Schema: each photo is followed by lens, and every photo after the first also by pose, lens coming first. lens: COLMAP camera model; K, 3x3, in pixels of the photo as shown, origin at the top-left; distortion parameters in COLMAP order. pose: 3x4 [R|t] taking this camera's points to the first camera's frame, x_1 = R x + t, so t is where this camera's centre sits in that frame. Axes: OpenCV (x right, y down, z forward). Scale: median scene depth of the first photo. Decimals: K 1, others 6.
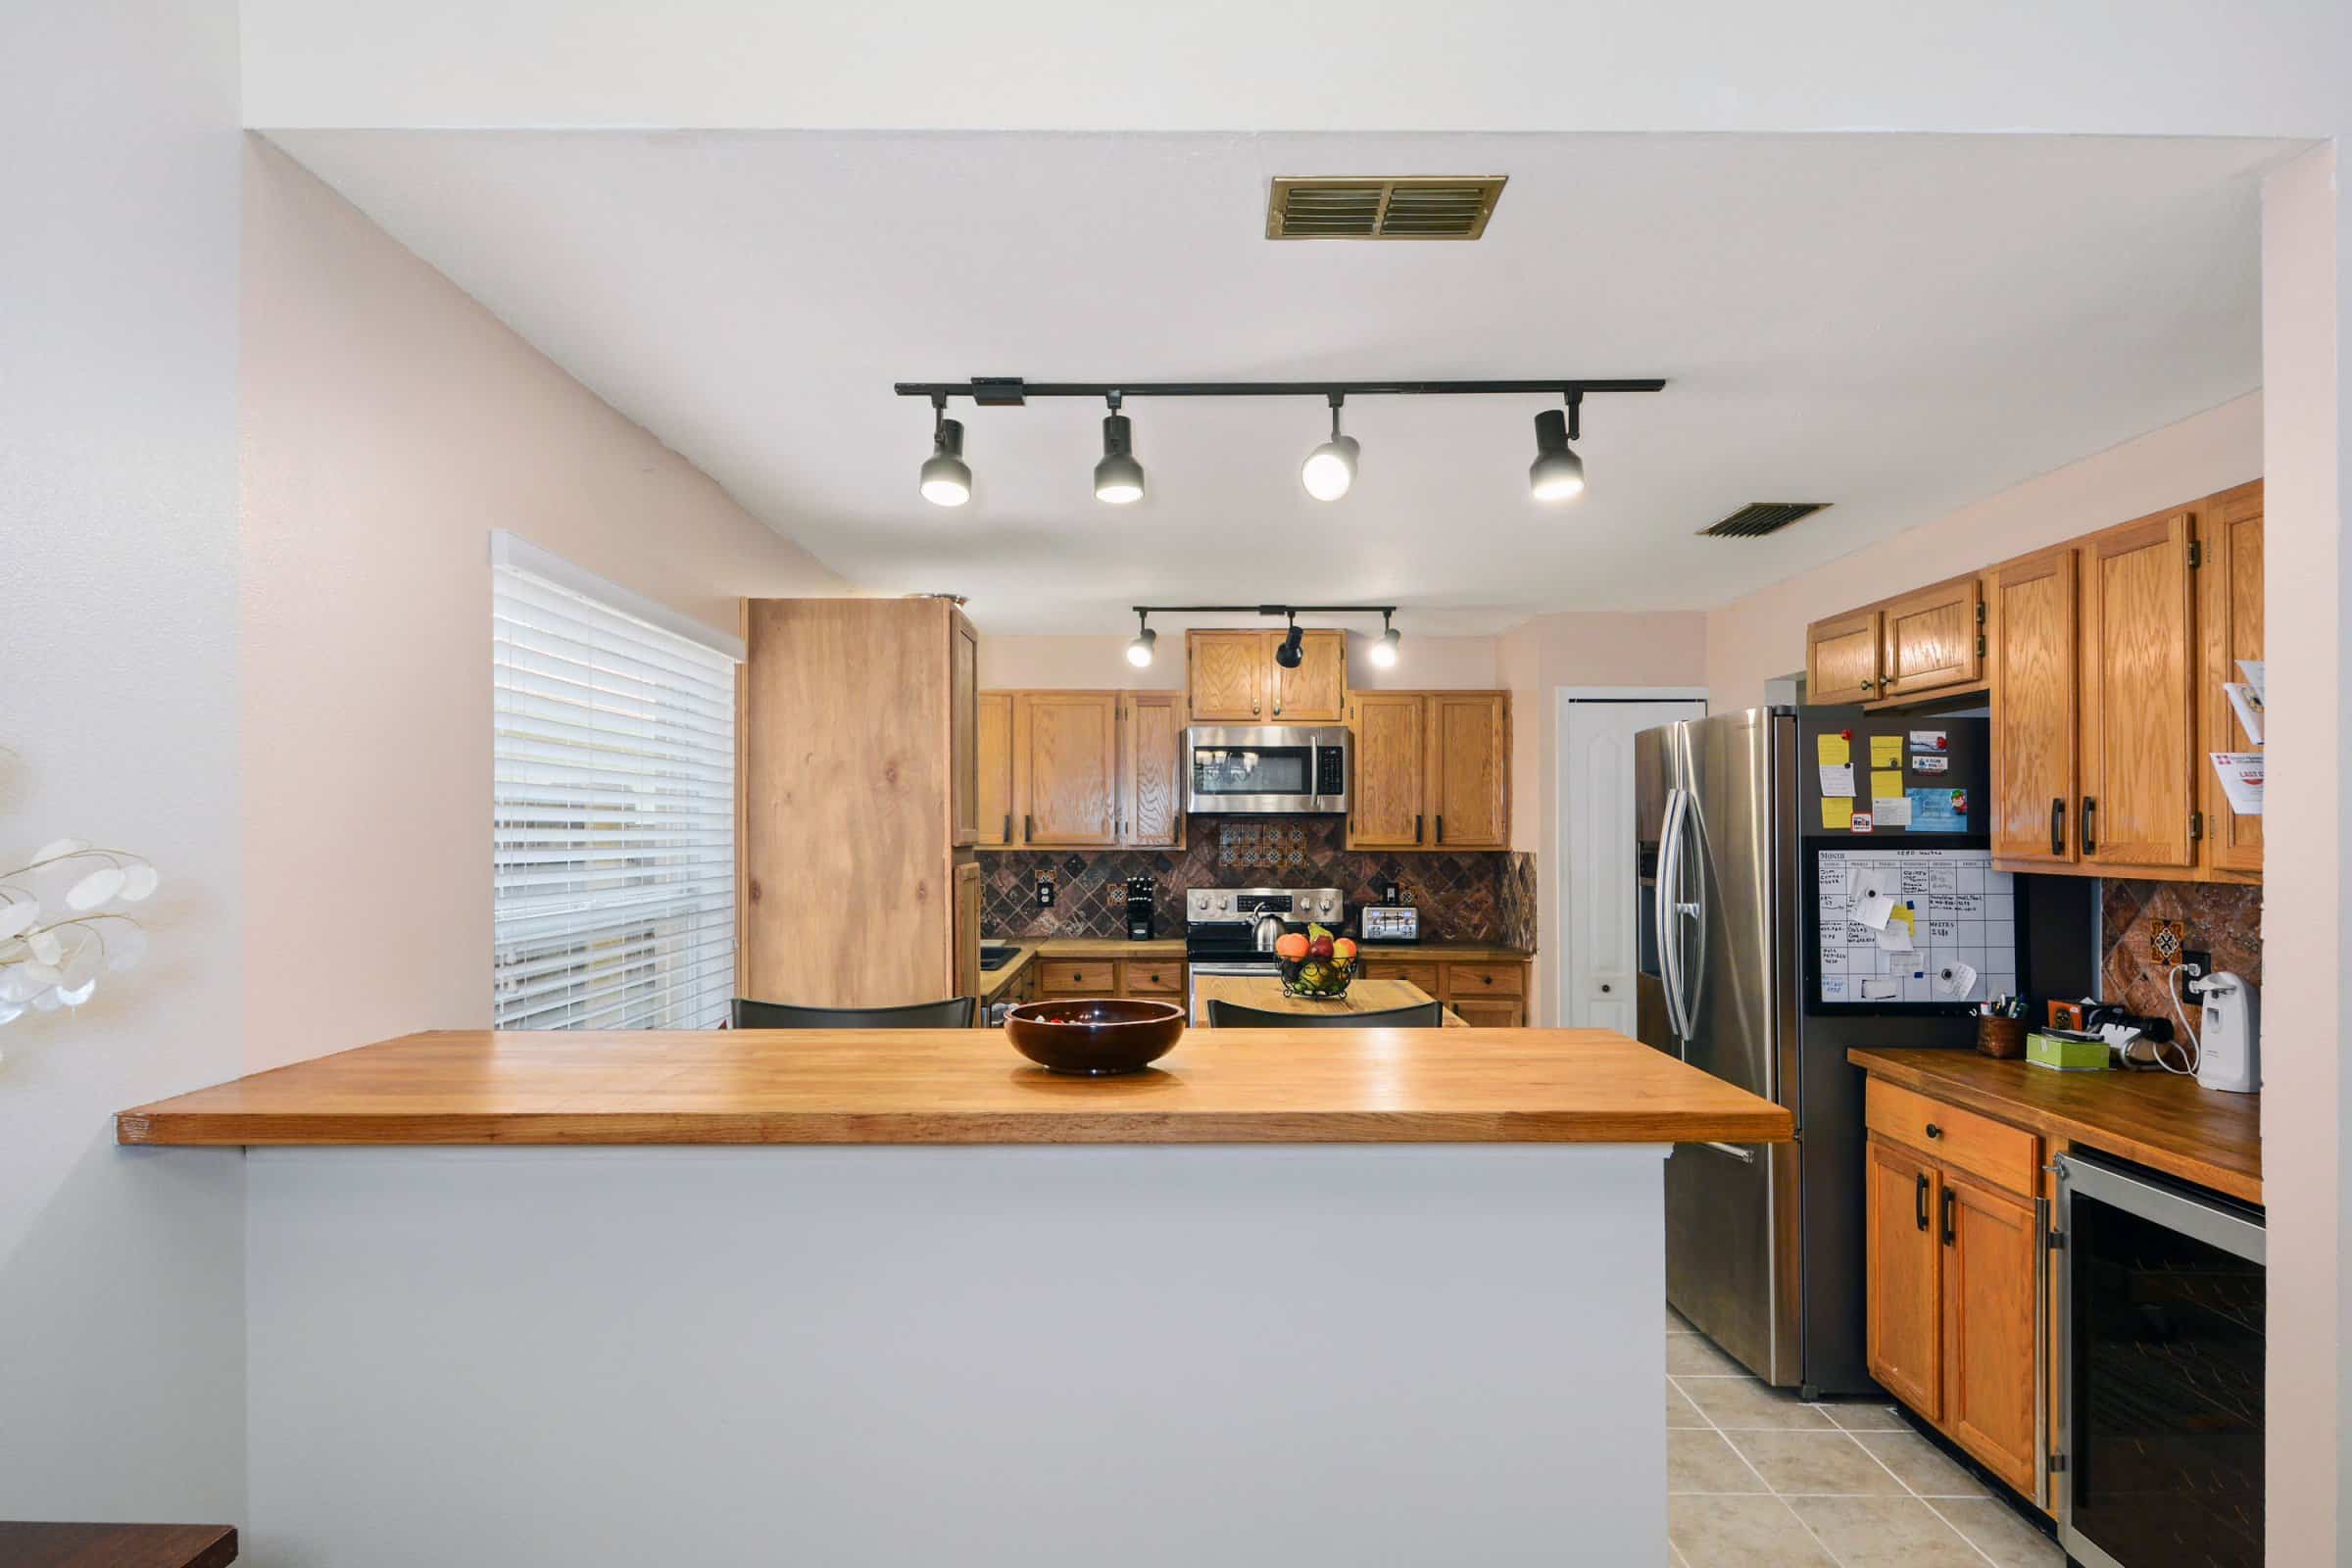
lens RADIAL K [[1298.0, 0, 1173.9], [0, 1298.0, 826.8], [0, 0, 1]] dist [0.030112, -0.000450]
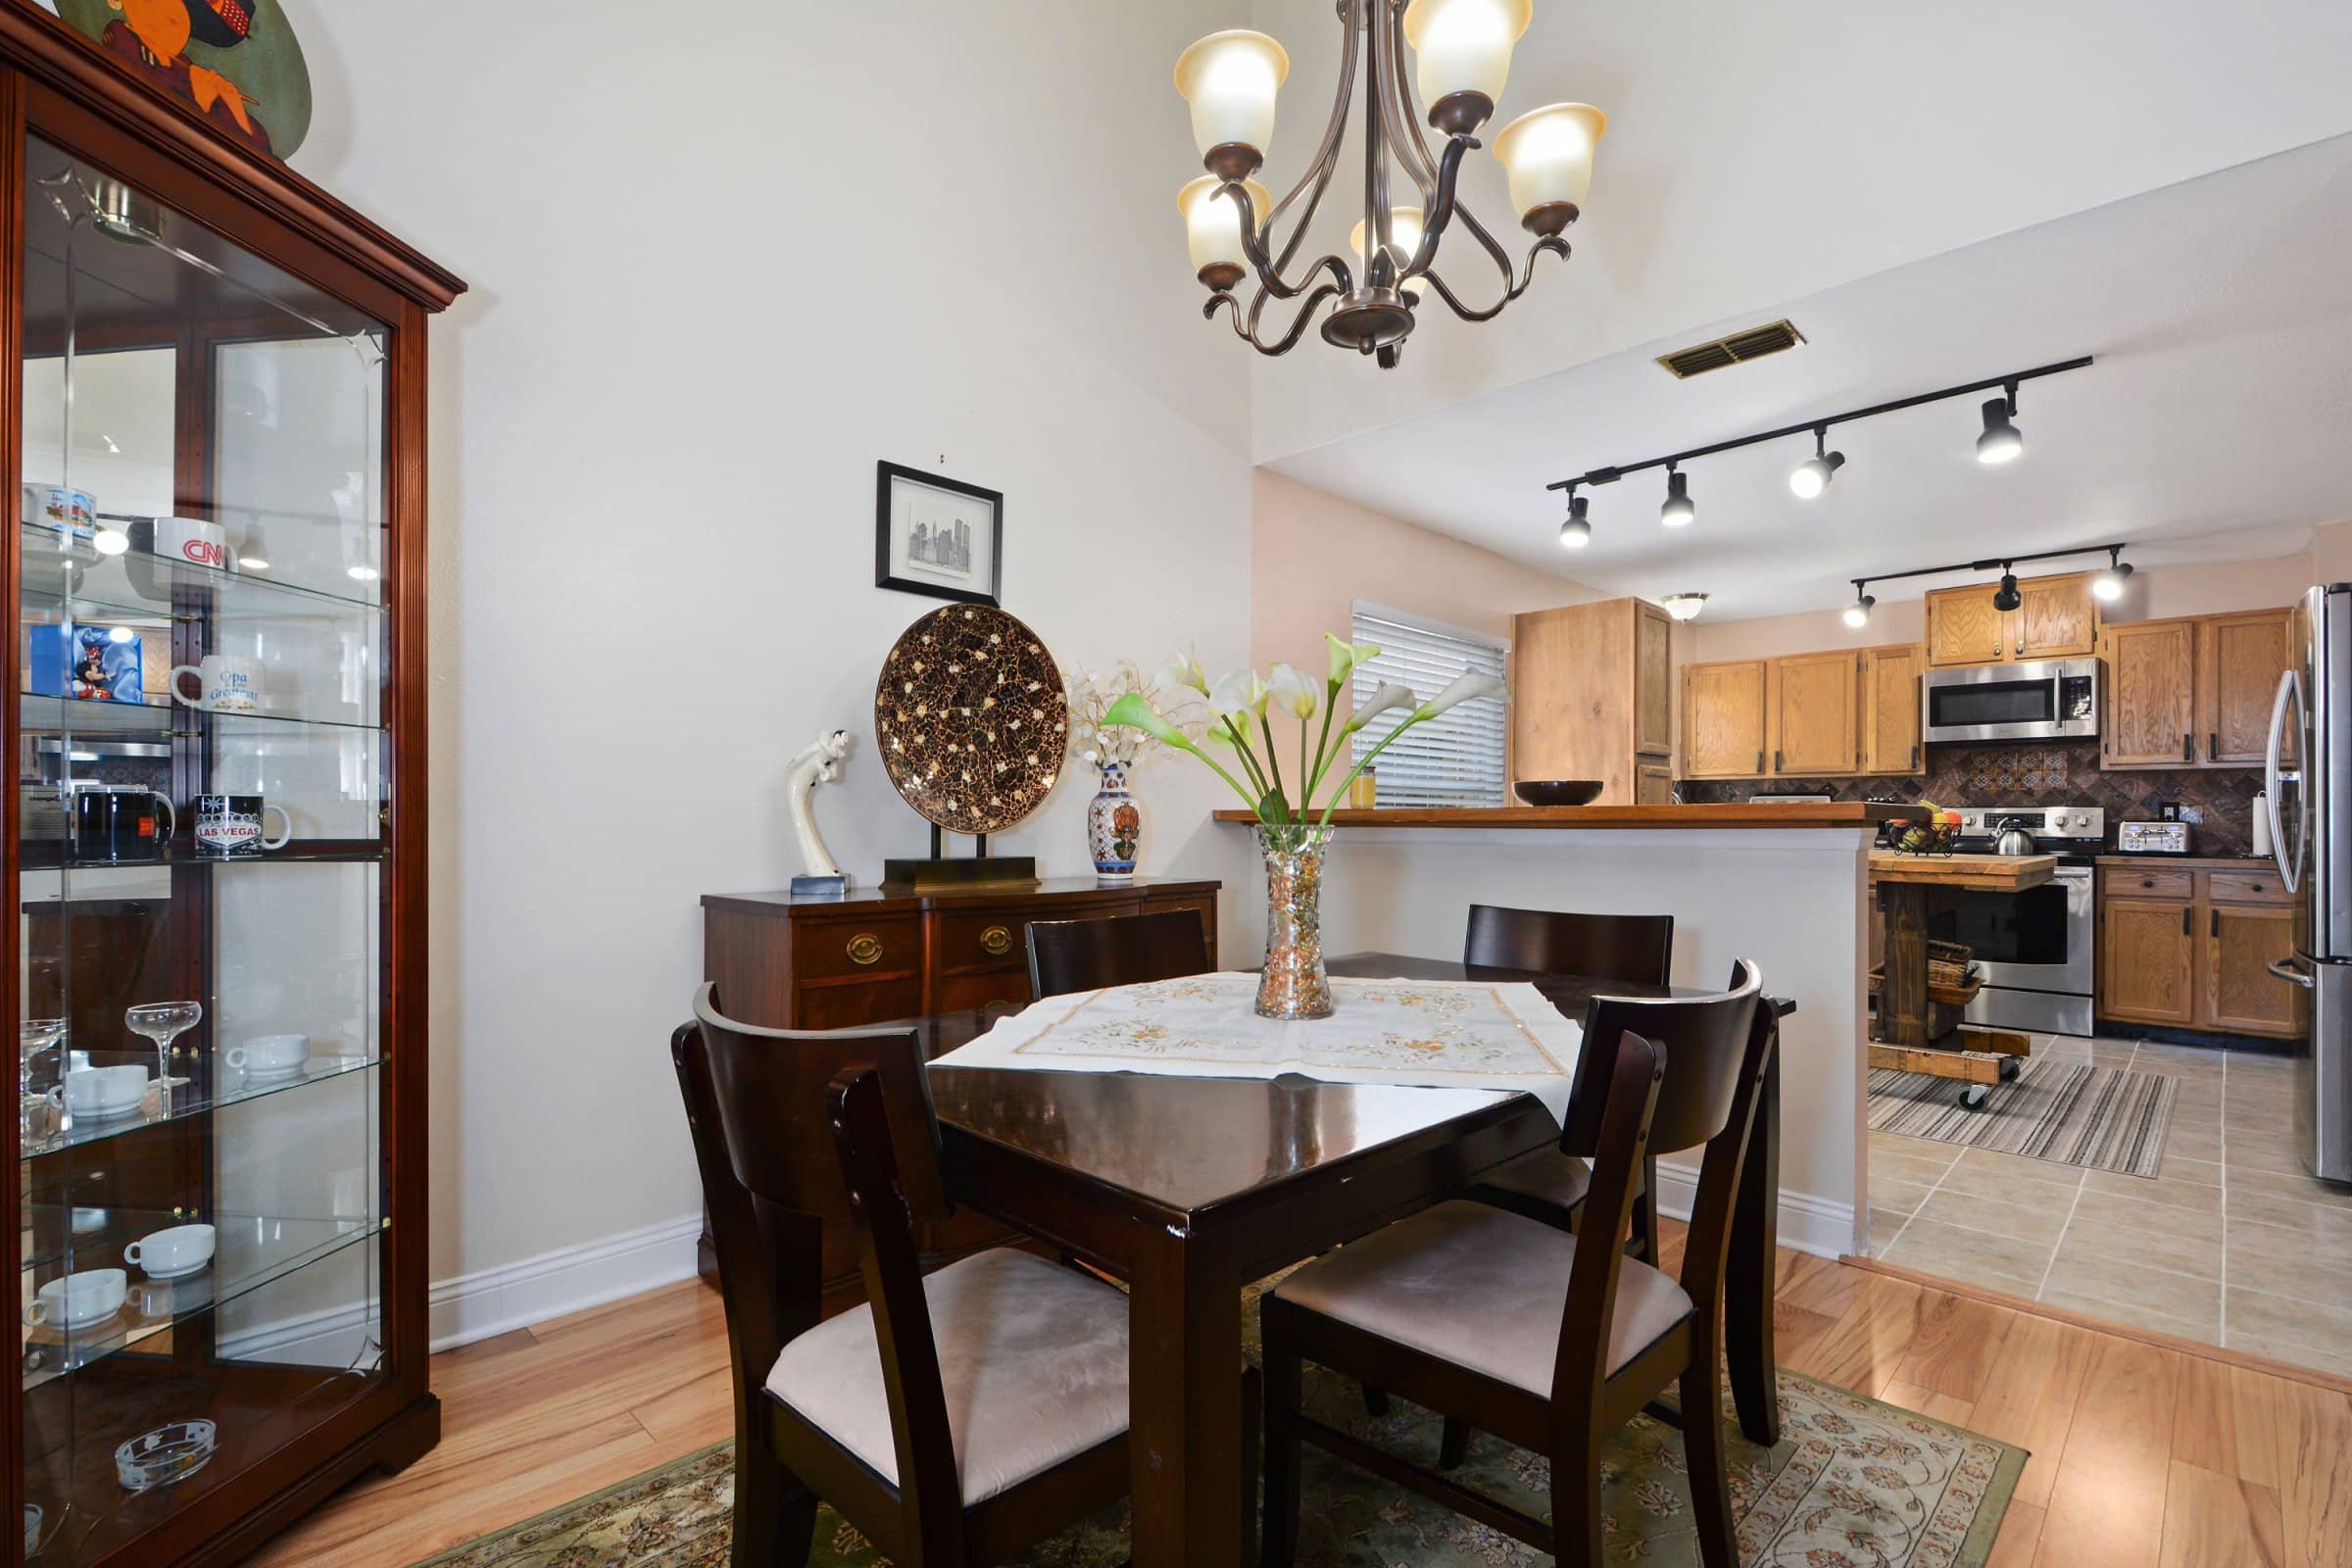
lens RADIAL K [[1041.3, 0, 1167.1], [0, 1041.3, 827.2], [0, 0, 1]] dist [0.019436, -0.010852]
pose [[0.703950, 0.009103, -0.710191, 0.234070], [-0.001808, 0.999938, 0.011025, 0.065104], [0.710247, -0.006477, 0.703922, -0.214954]]
